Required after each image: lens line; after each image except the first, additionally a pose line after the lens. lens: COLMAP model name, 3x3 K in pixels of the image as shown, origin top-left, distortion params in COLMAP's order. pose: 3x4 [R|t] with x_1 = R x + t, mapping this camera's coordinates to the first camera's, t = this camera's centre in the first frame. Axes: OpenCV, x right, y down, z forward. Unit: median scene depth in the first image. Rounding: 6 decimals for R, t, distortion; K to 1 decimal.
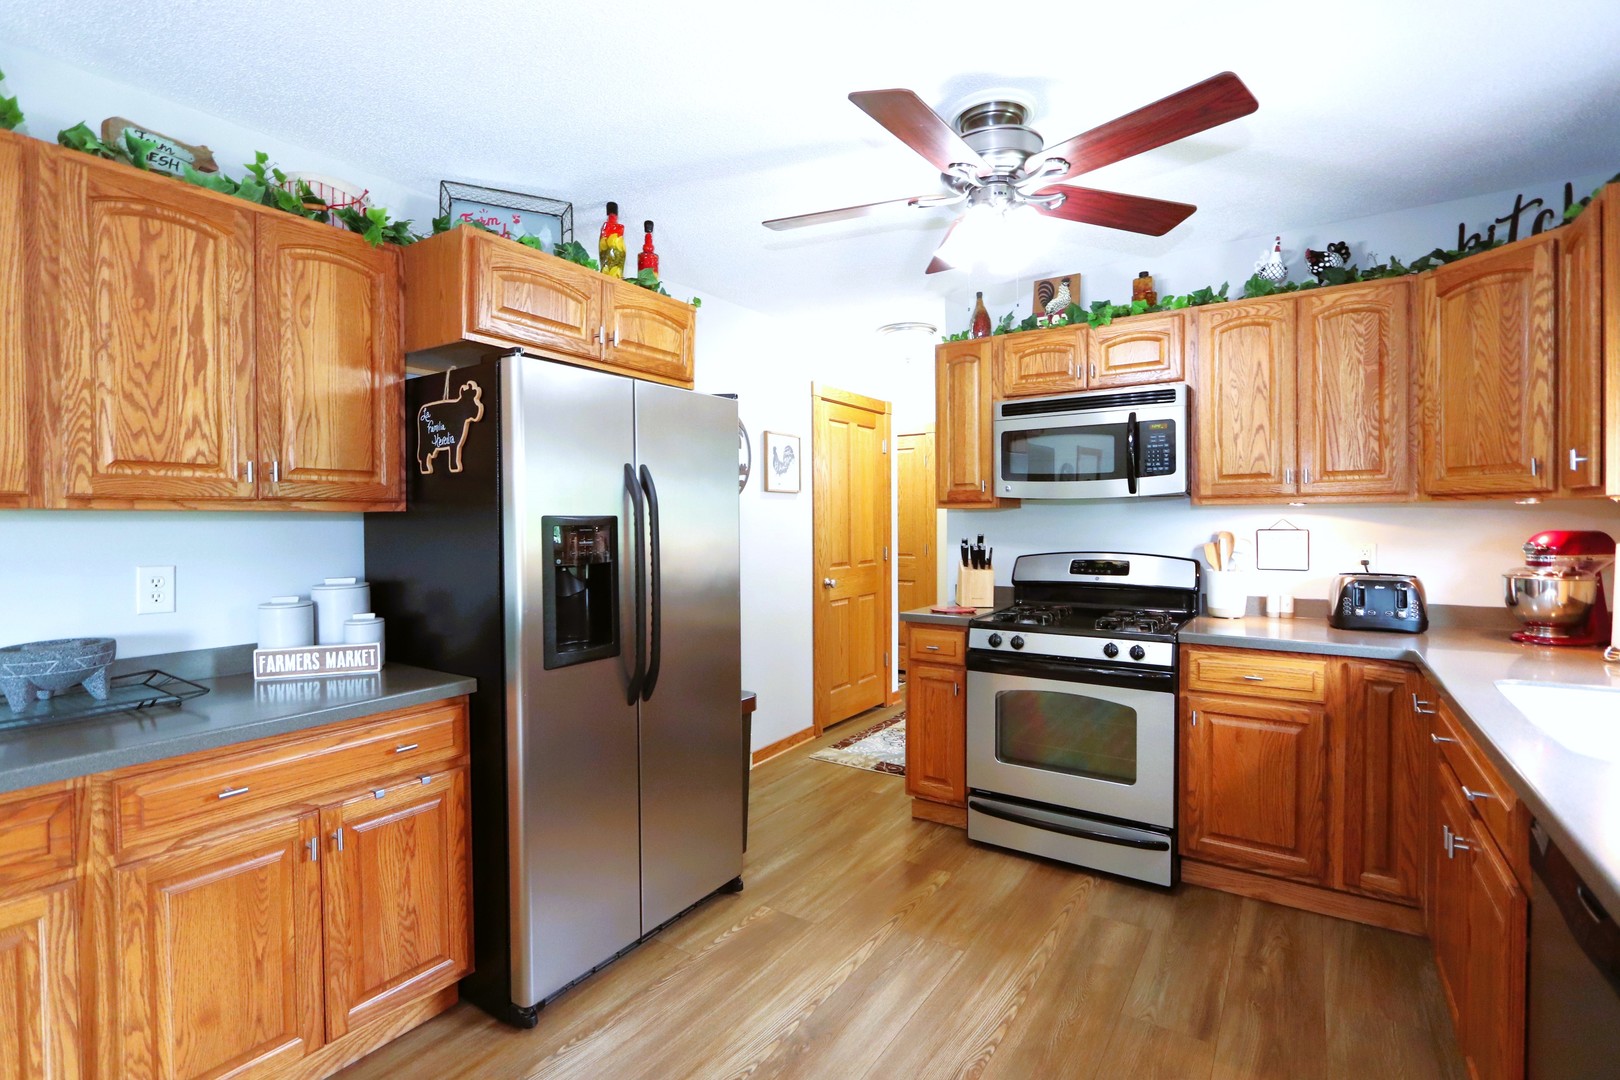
lens RADIAL K [[747.0, 0, 802.9], [0, 747.0, 535.4], [0, 0, 1]] dist [-0.020952, 0.003009]
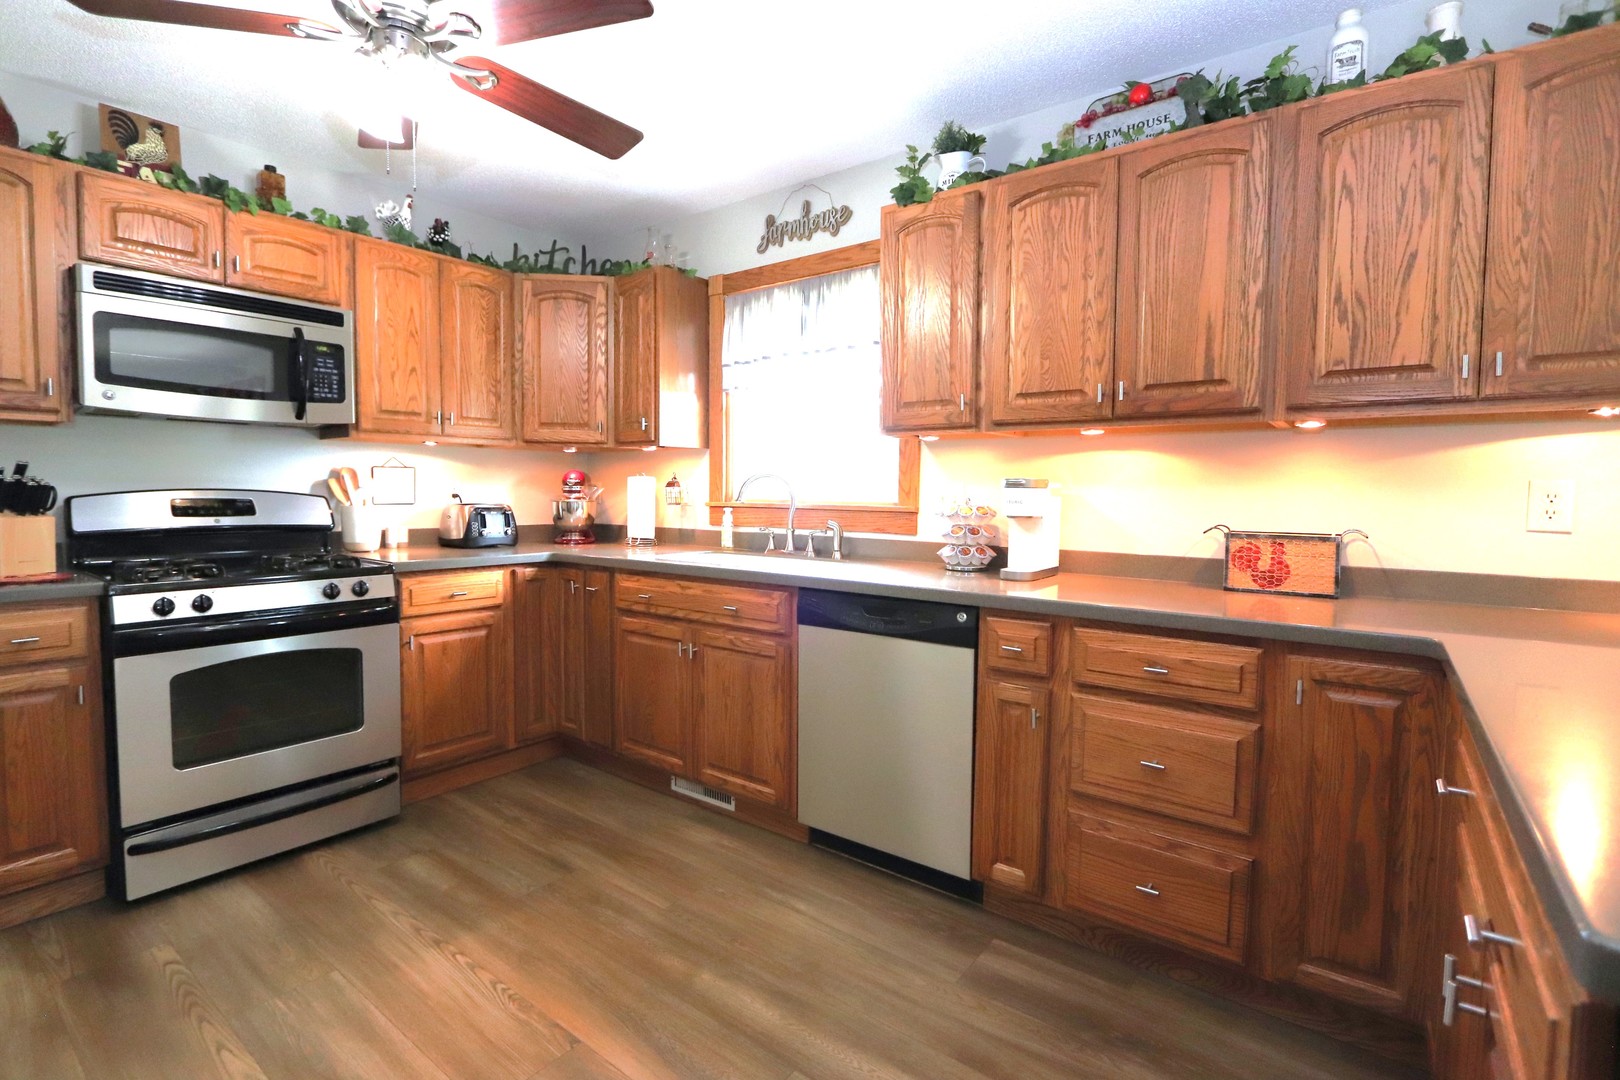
lens RADIAL K [[747.0, 0, 793.9], [0, 747.0, 532.4], [0, 0, 1]] dist [-0.020952, 0.003009]
pose [[0.063197, -0.052287, 0.996630, -0.461871], [0.007331, 0.998624, 0.051927, 0.041529], [-0.997974, 0.004024, 0.063493, 0.396909]]
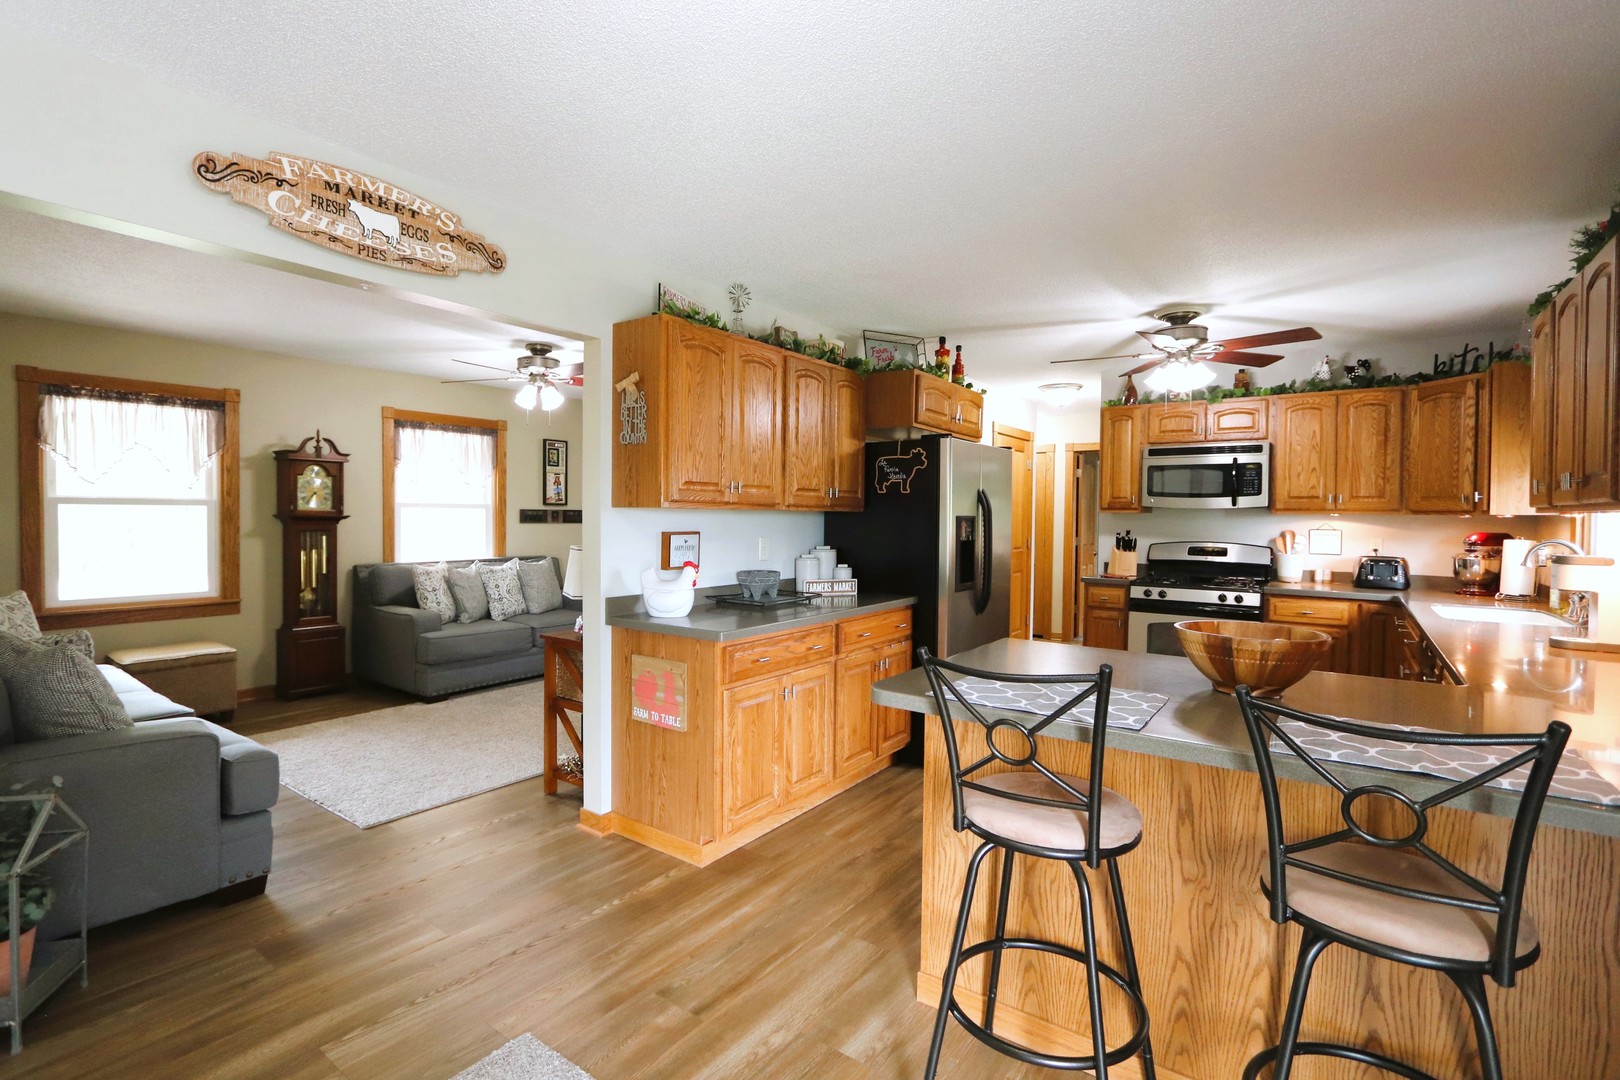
lens RADIAL K [[747.0, 0, 802.1], [0, 747.0, 536.1], [0, 0, 1]] dist [-0.020952, 0.003009]
pose [[0.999236, 0.017495, -0.034941, -0.519558], [-0.017154, 0.999803, 0.010027, 0.011437], [0.035109, -0.009420, 0.999339, -0.777363]]
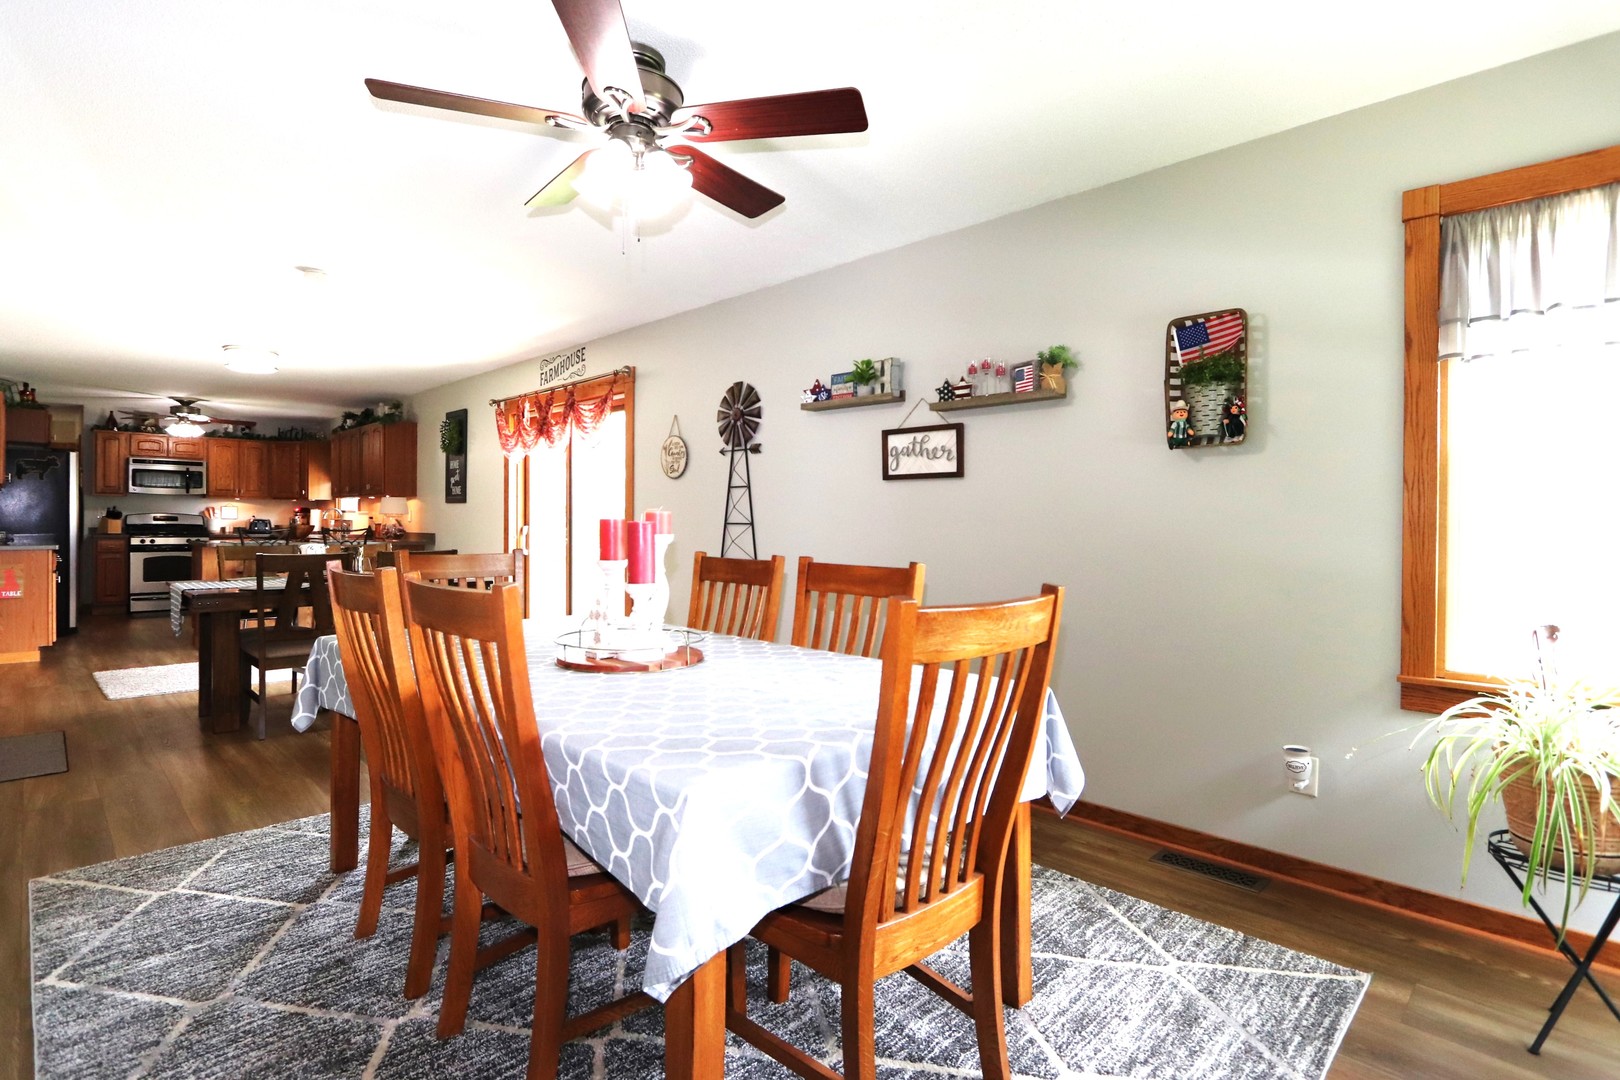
lens RADIAL K [[747.0, 0, 773.3], [0, 747.0, 521.8], [0, 0, 1]] dist [-0.020952, 0.003009]
pose [[0.184534, 0.003120, 0.982821, -2.443975], [0.004632, 0.999981, -0.004044, 0.098701], [-0.982815, 0.005299, 0.184516, -2.267949]]
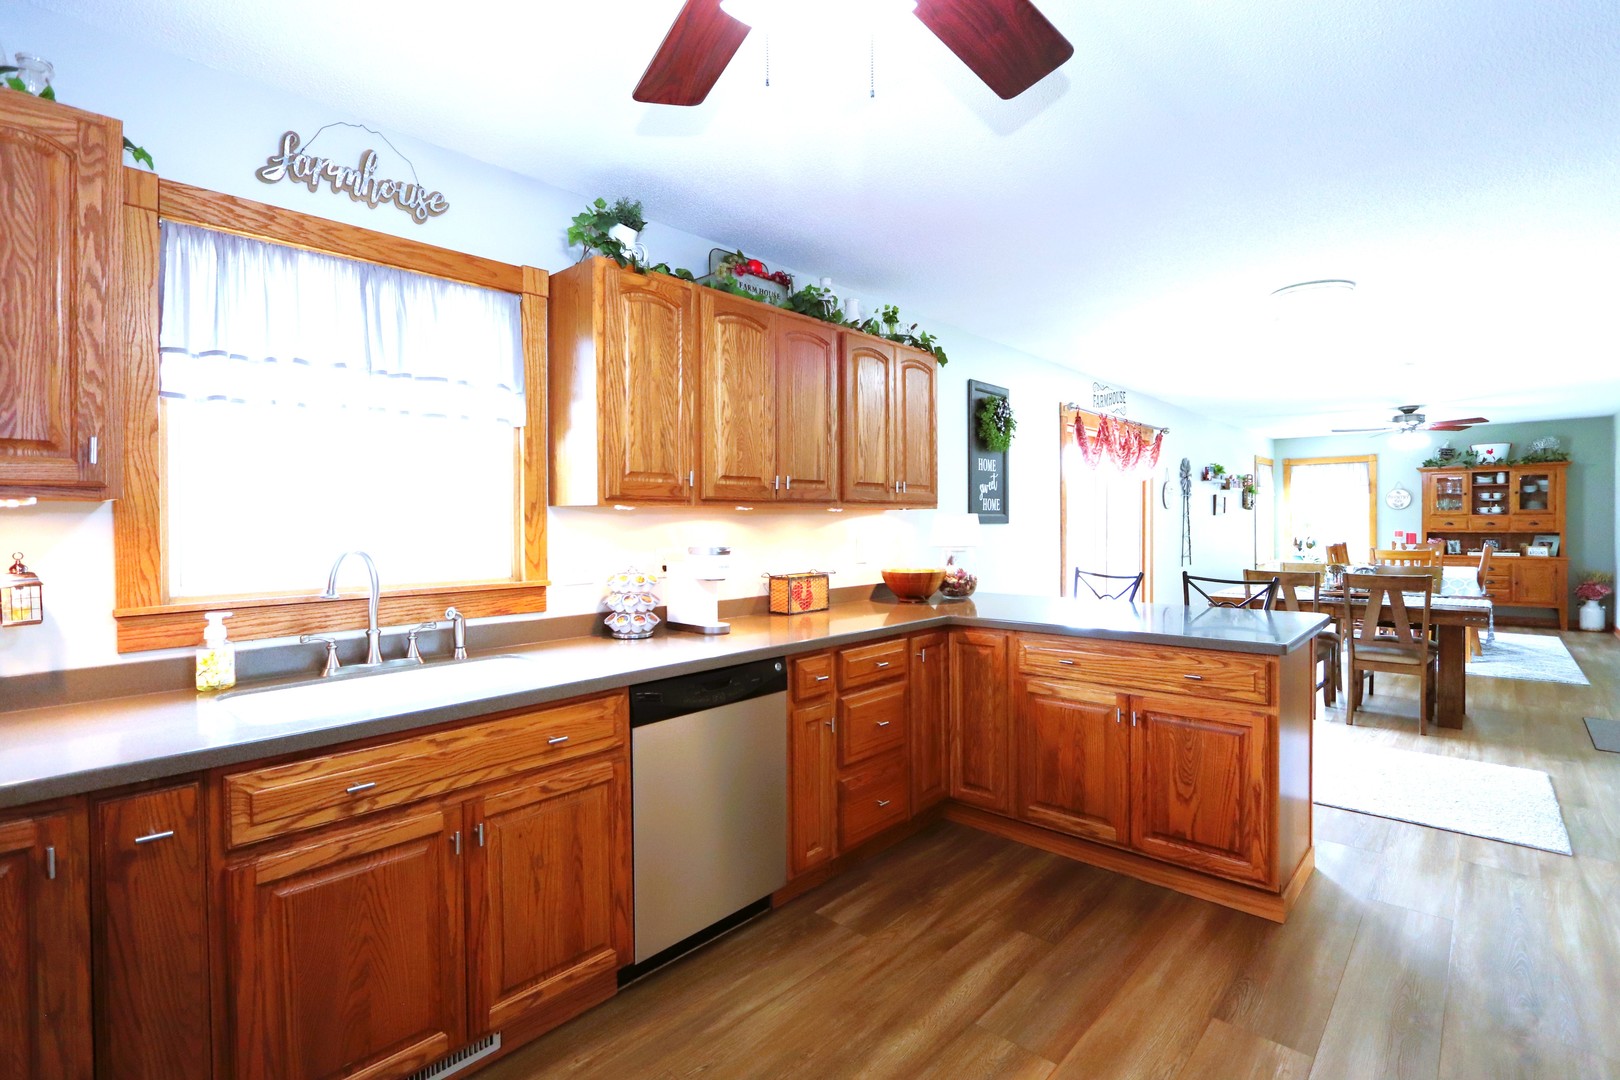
lens RADIAL K [[747.0, 0, 813.7], [0, 747.0, 528.8], [0, 0, 1]] dist [-0.020952, 0.003009]
pose [[-0.989688, 0.012036, 0.142731, 0.165828], [0.015520, 0.999607, 0.023326, -0.022134], [-0.142394, 0.025301, -0.989487, 1.207092]]
